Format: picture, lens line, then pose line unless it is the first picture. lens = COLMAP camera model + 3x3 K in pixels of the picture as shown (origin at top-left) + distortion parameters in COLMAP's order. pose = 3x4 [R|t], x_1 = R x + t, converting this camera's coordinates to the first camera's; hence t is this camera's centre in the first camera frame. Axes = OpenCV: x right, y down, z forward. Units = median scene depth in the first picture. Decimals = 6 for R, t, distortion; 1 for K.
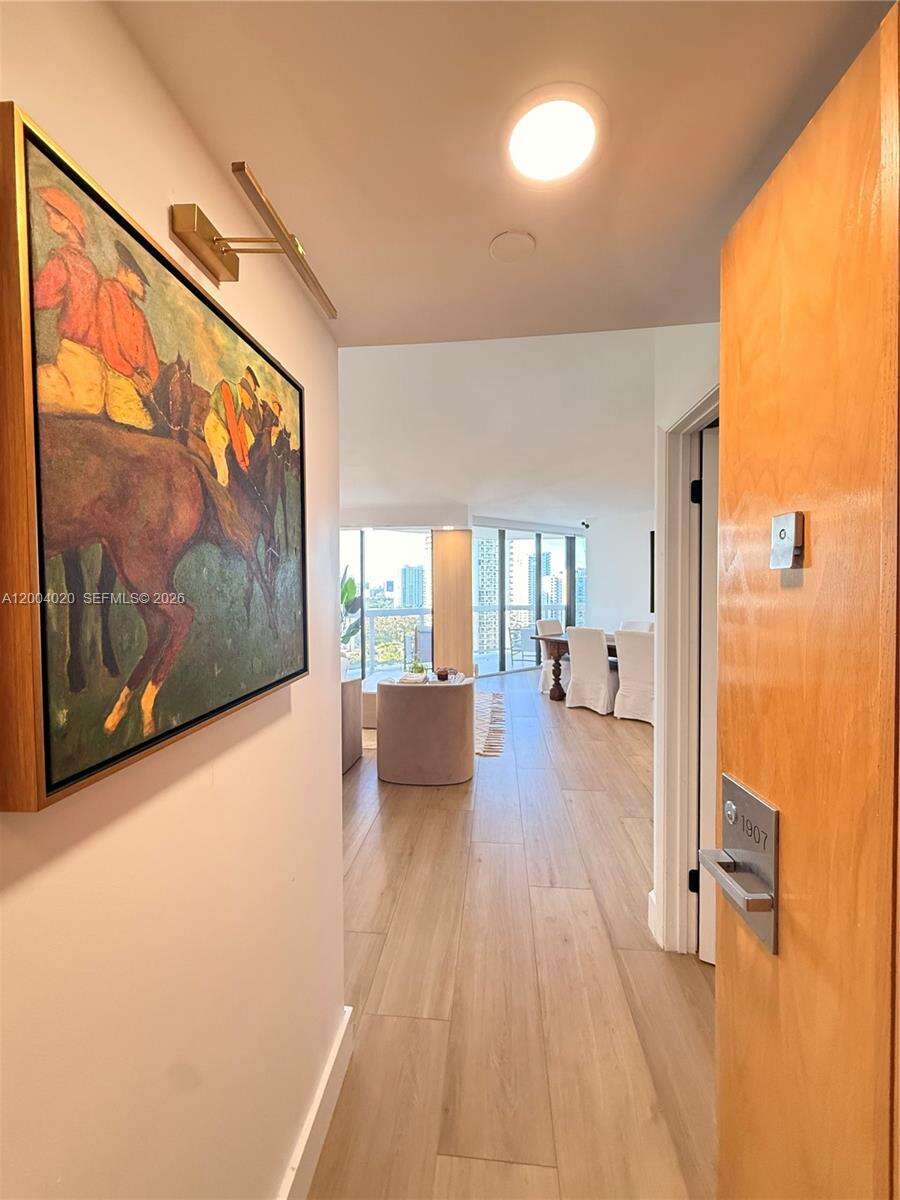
lens RADIAL K [[480.1, 0, 451.3], [0, 480.1, 599.2], [0, 0, 1]] dist [0.000789, 0.000017]
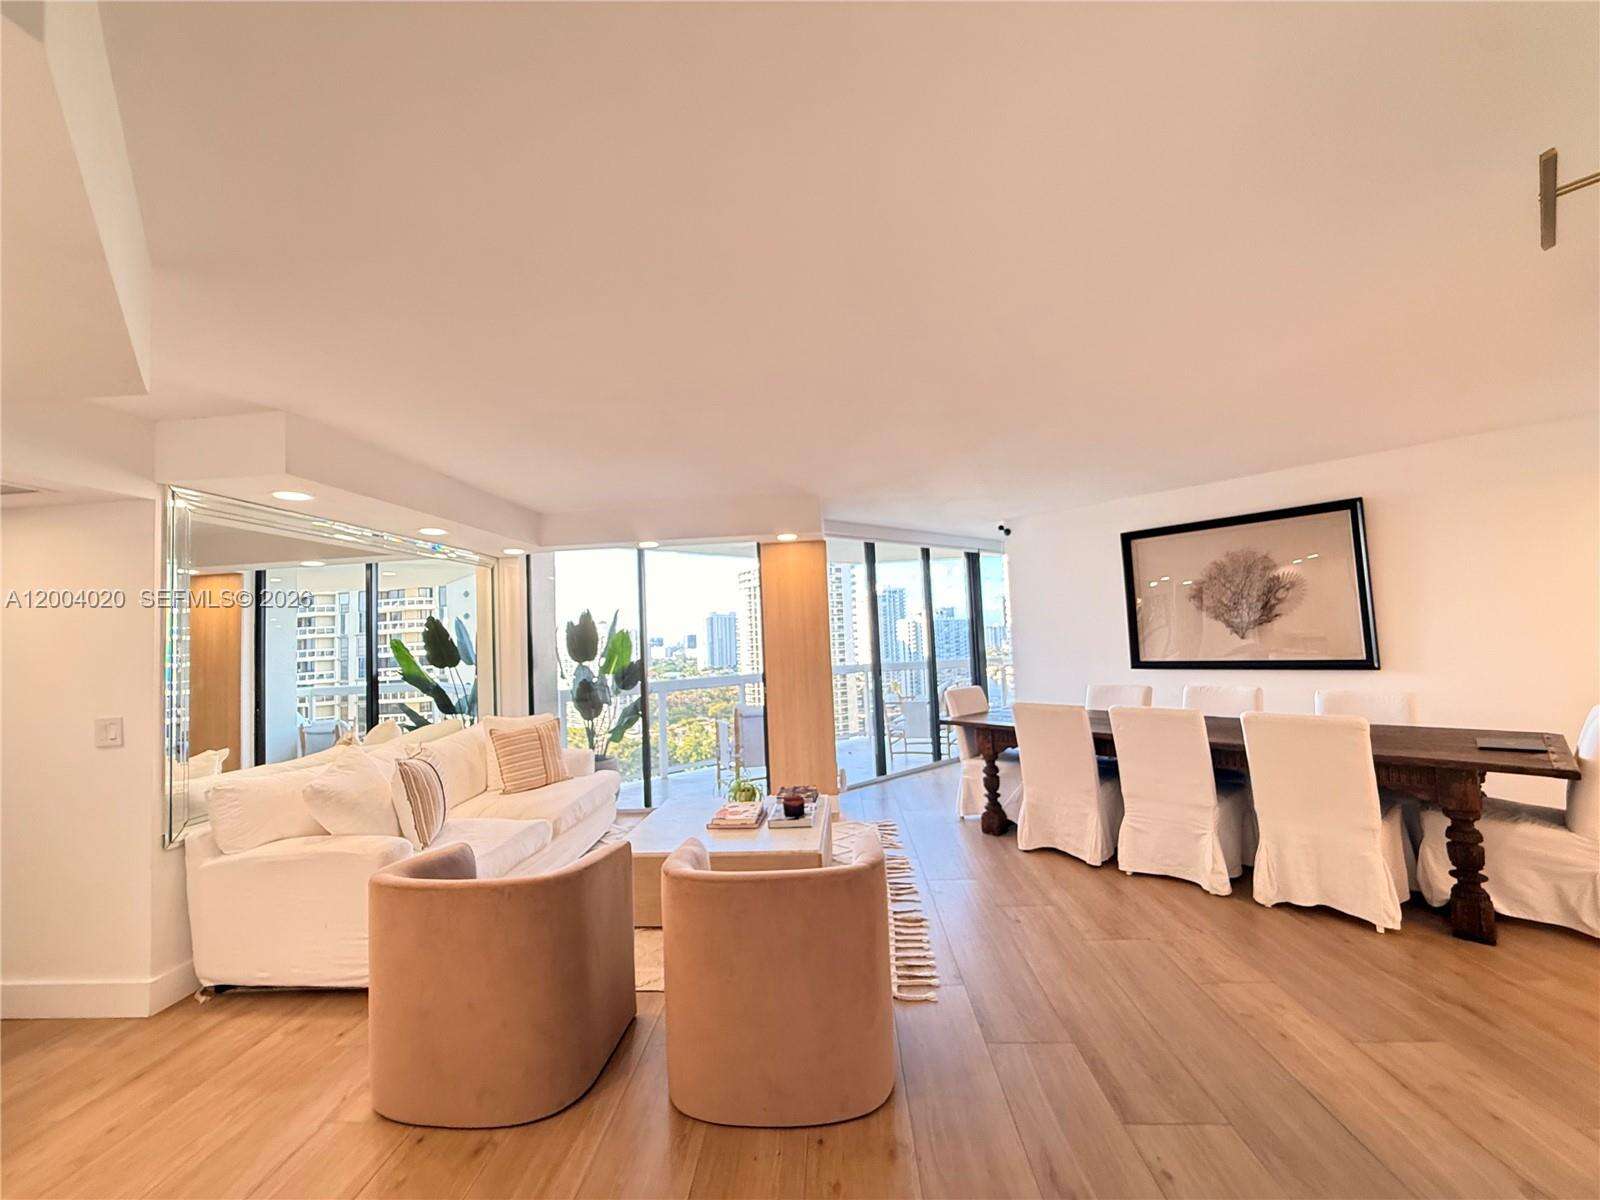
lens RADIAL K [[640.1, 0, 798.0], [0, 640.1, 603.0], [0, 0, 1]] dist [0.000789, 0.000017]
pose [[0.998546, -0.037221, 0.038993, -0.024735], [0.040276, 0.995922, -0.080732, -0.005296], [-0.035829, 0.082185, 0.995973, 0.211325]]
